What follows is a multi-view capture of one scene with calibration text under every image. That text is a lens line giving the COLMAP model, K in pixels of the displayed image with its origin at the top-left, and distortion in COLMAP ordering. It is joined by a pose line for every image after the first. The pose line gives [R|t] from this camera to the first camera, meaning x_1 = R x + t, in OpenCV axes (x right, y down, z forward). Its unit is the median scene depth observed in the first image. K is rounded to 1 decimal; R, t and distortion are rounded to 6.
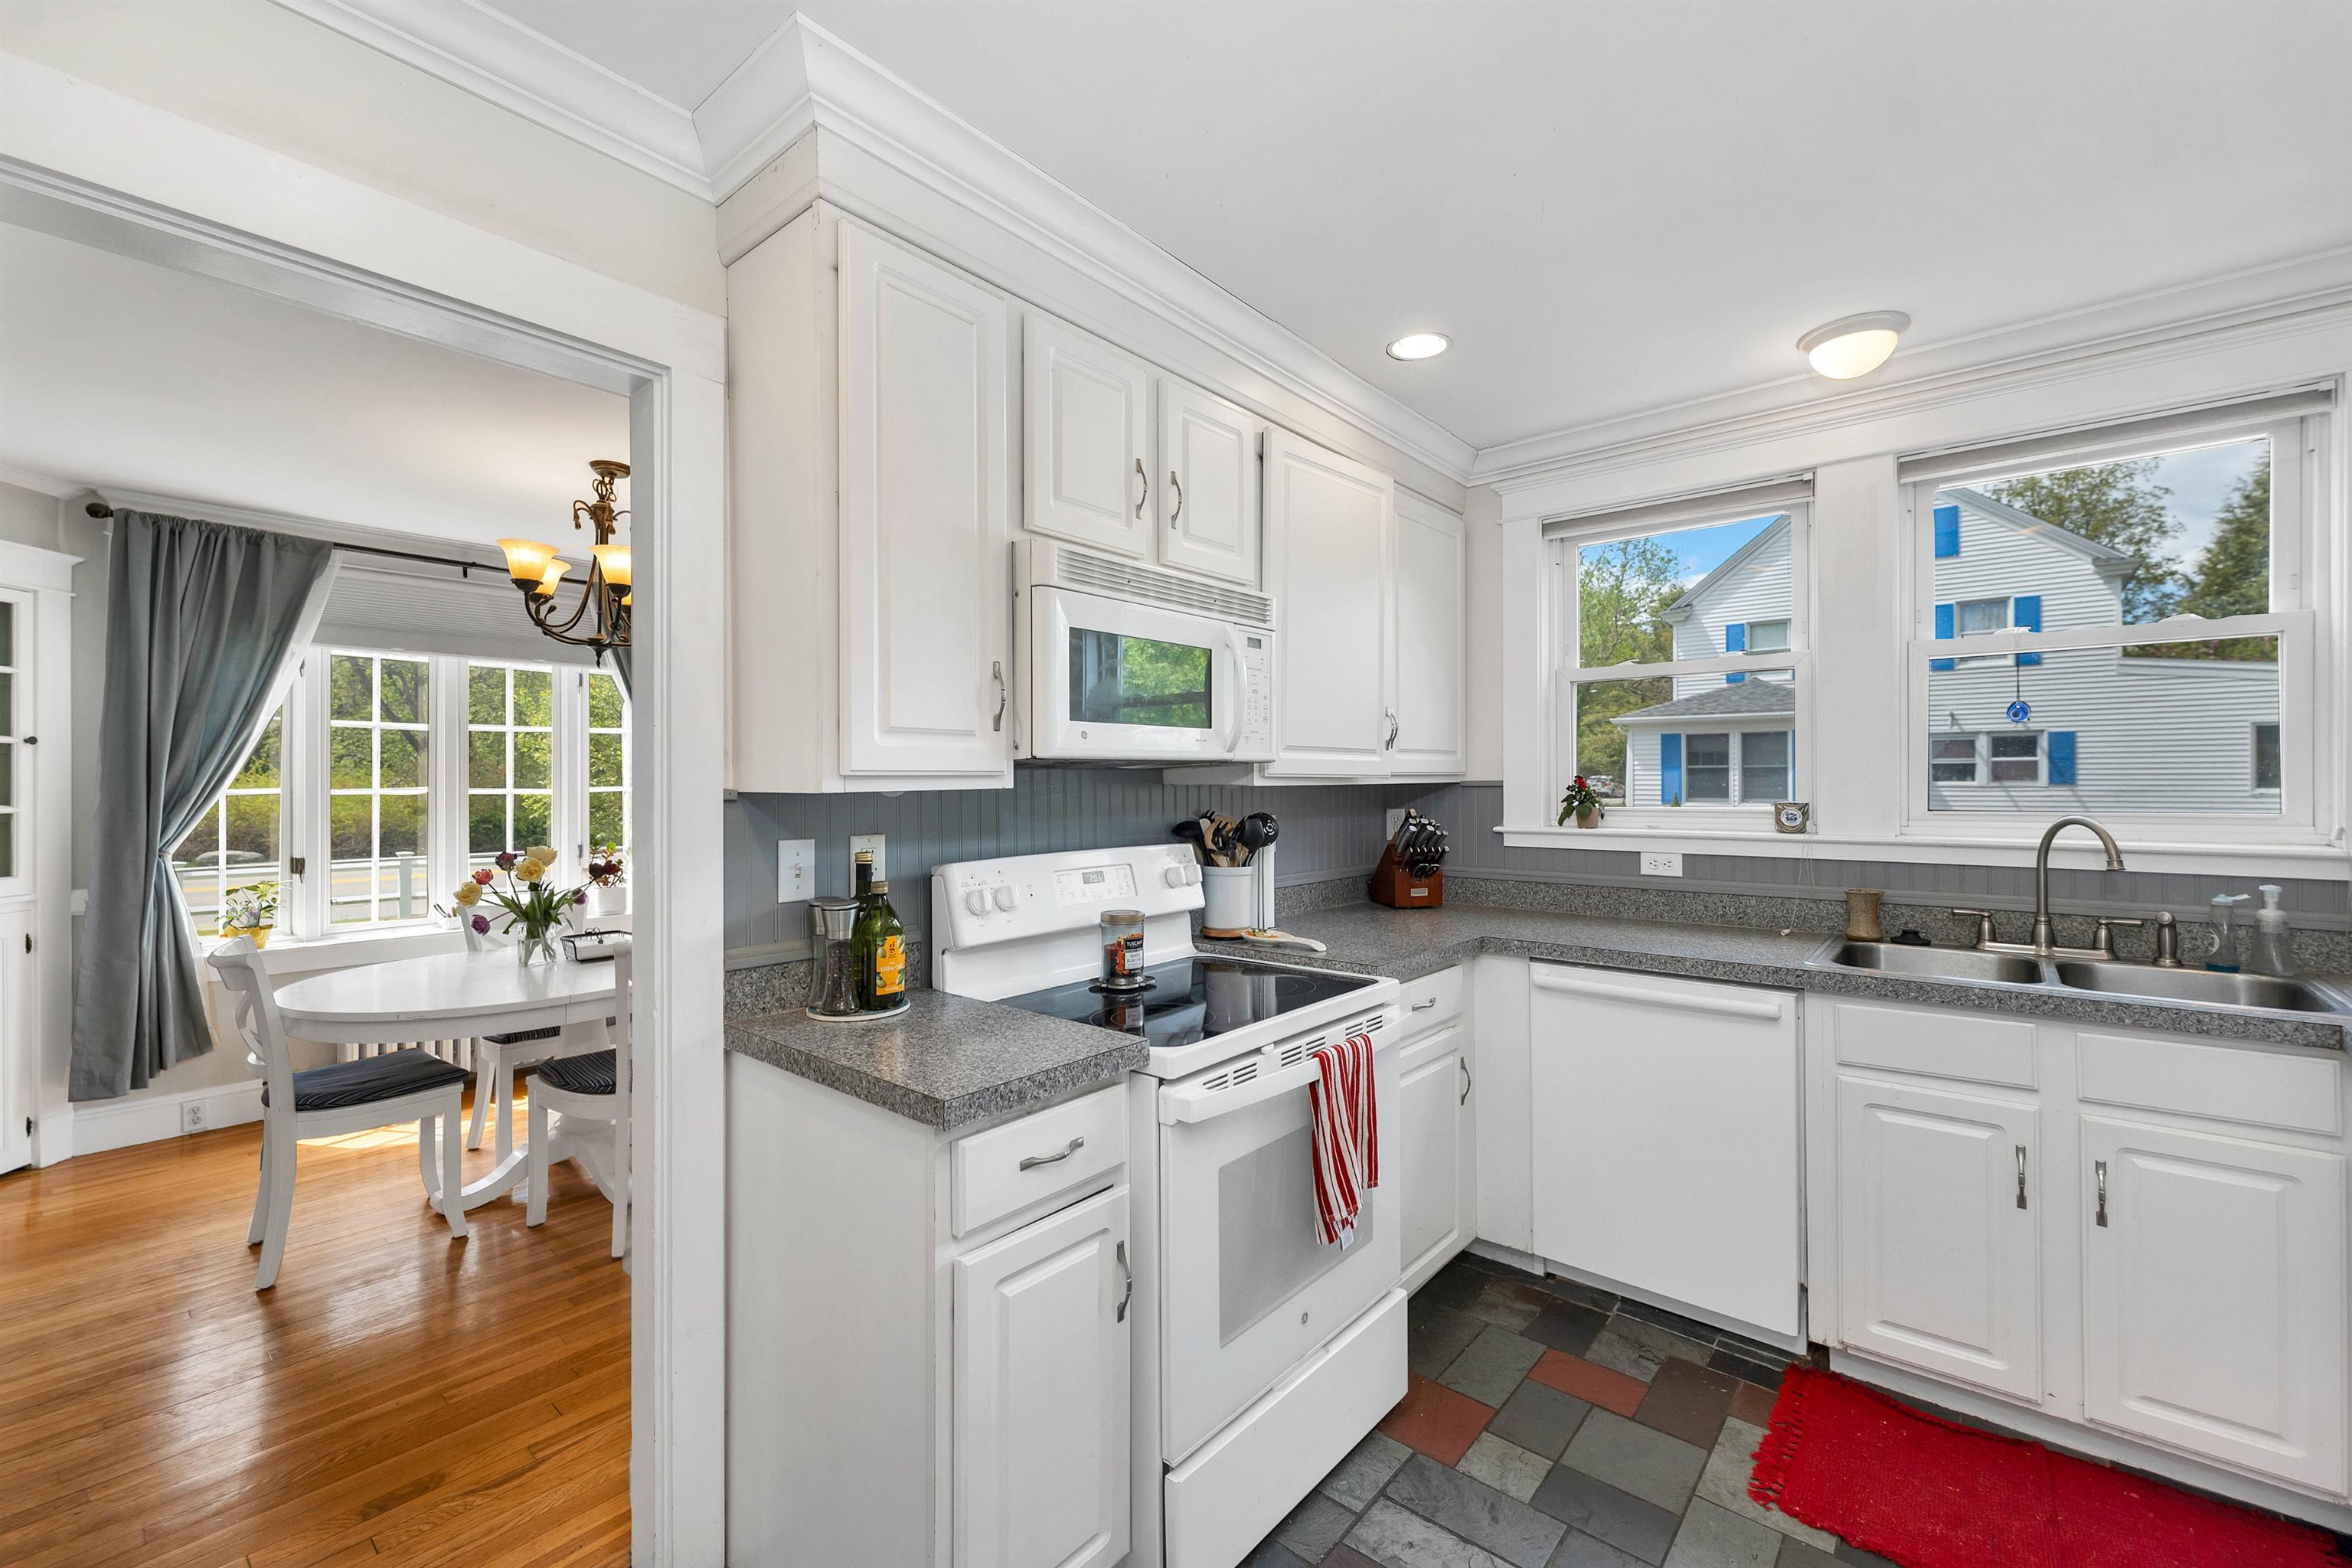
lens RADIAL K [[982.1, 0, 1165.8], [0, 982.1, 783.9], [0, 0, 1]] dist [0.001869, 0.000164]
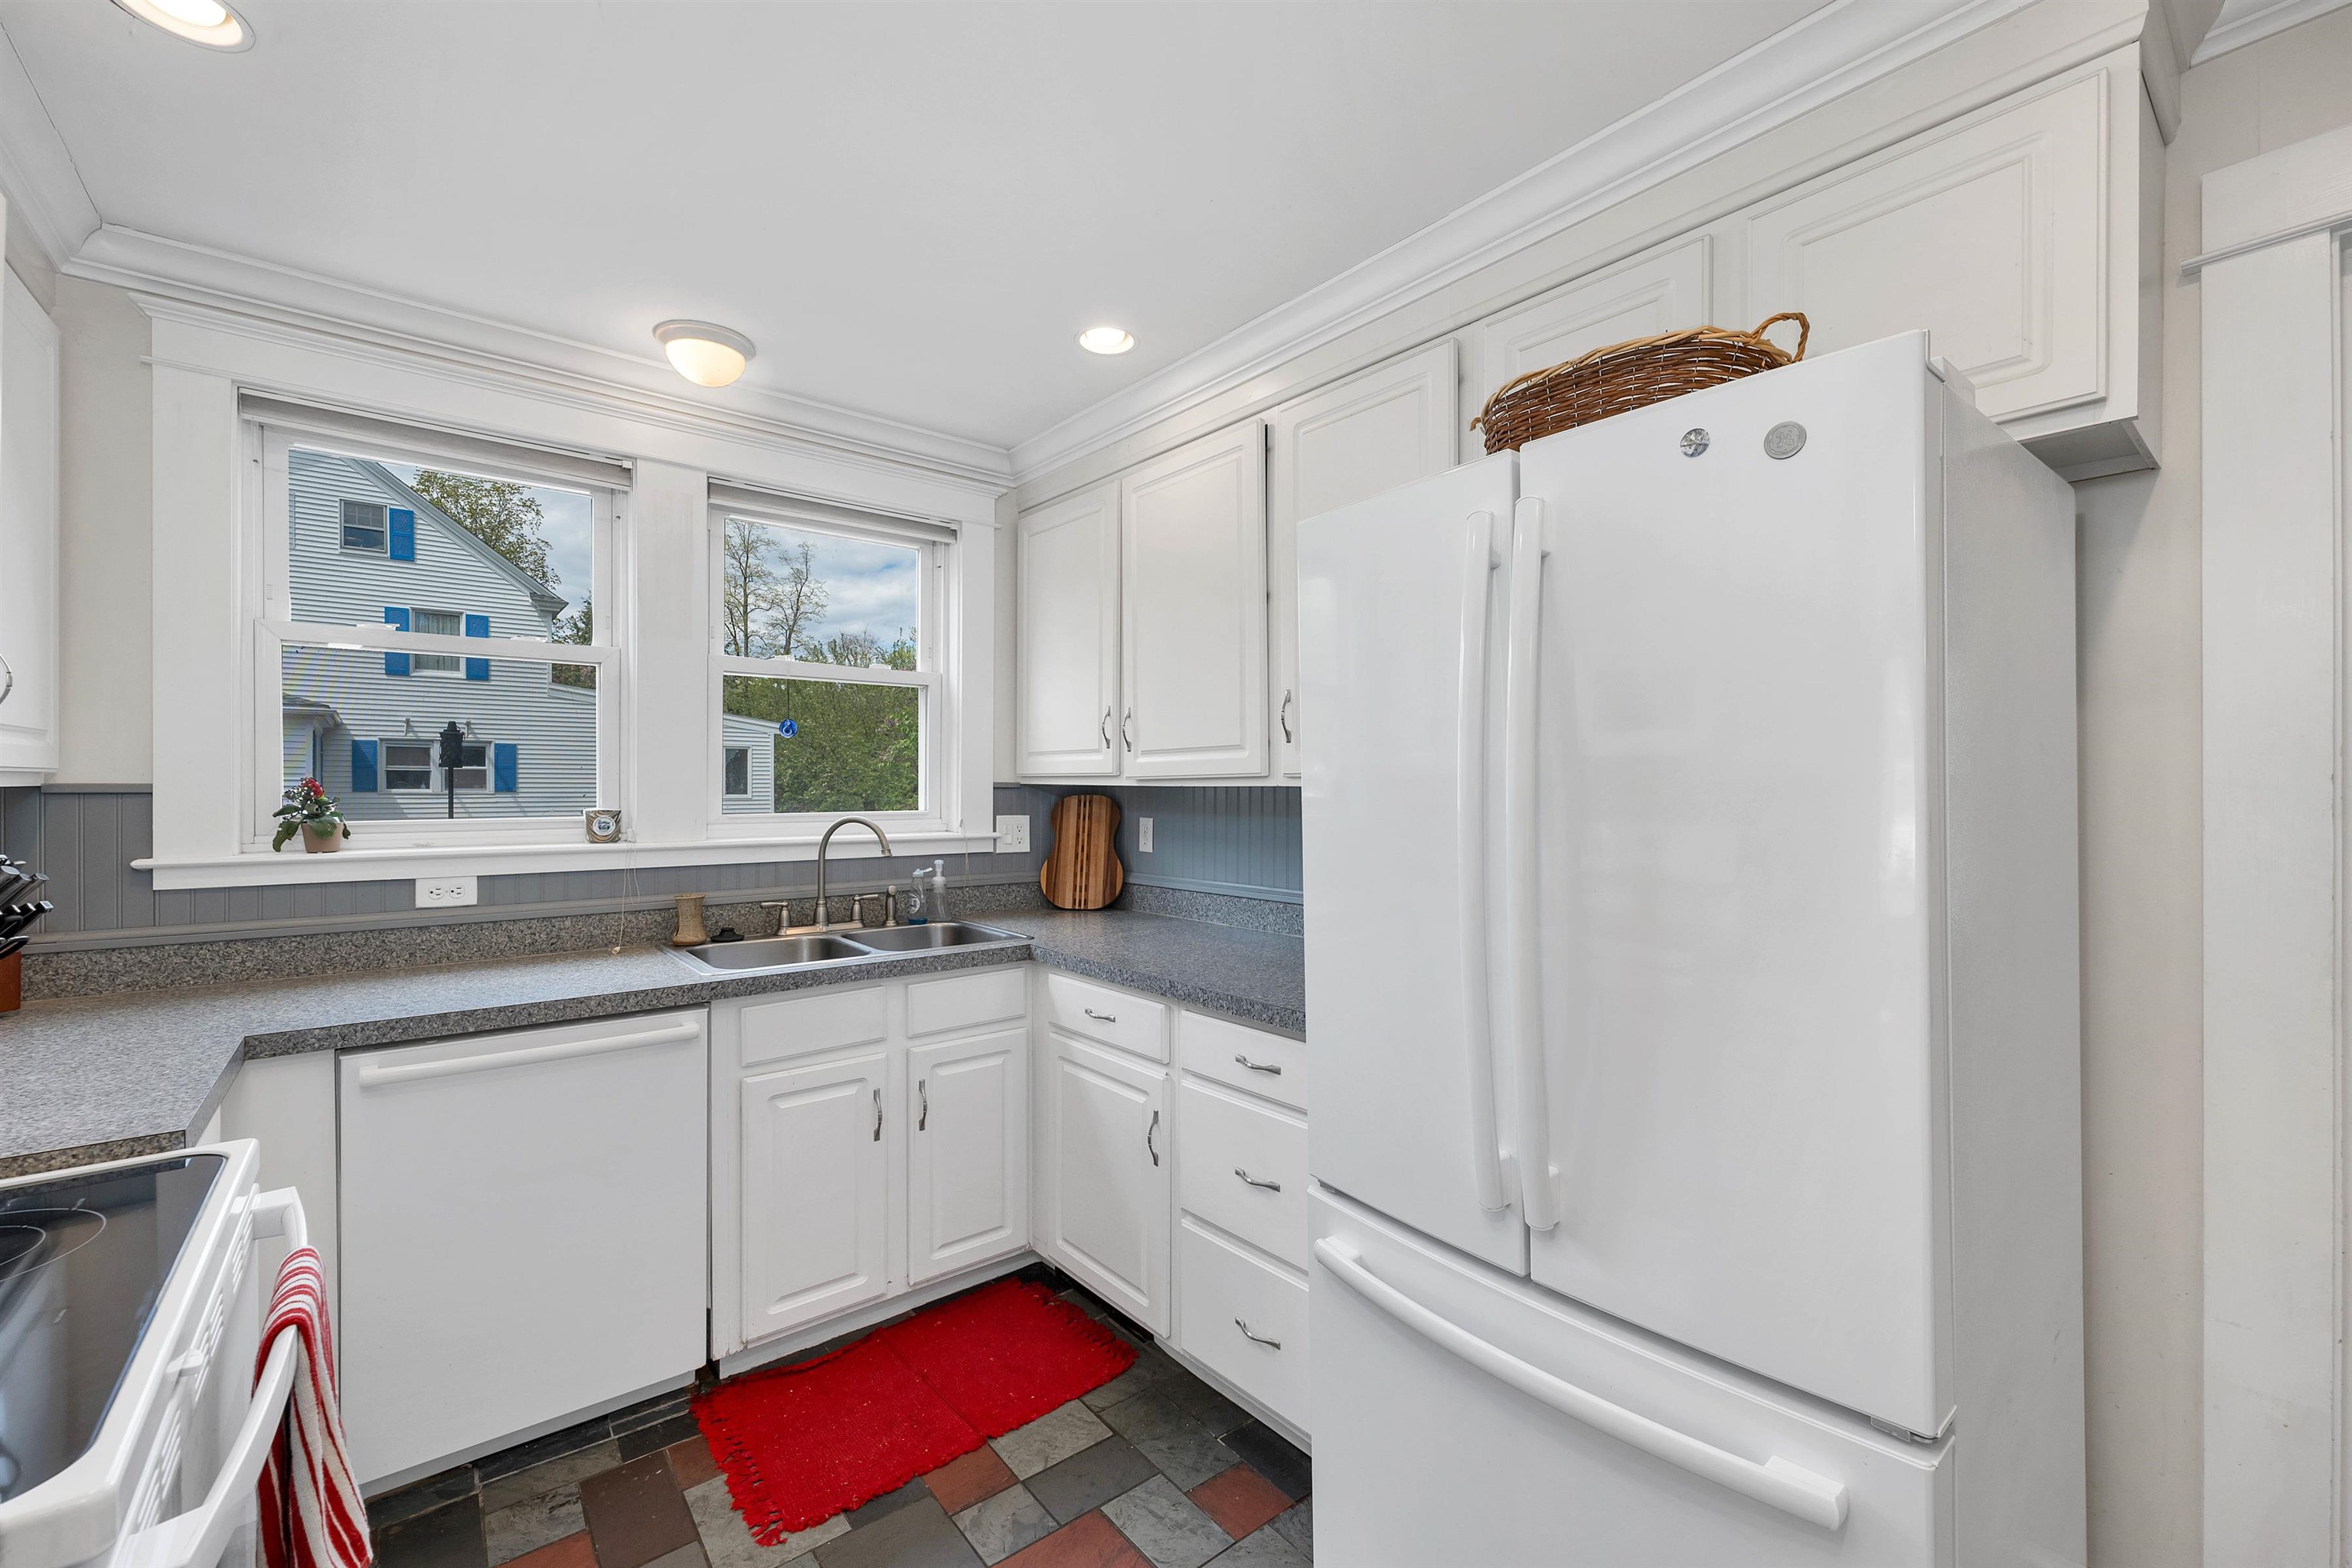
lens RADIAL K [[982.1, 0, 1168.6], [0, 982.1, 792.5], [0, 0, 1]] dist [0.001869, 0.000164]
pose [[0.160657, -0.000440, 0.987010, -0.169991], [-0.000213, 1.000000, 0.000480, 0.001692], [-0.987010, -0.000288, 0.160657, 0.290354]]
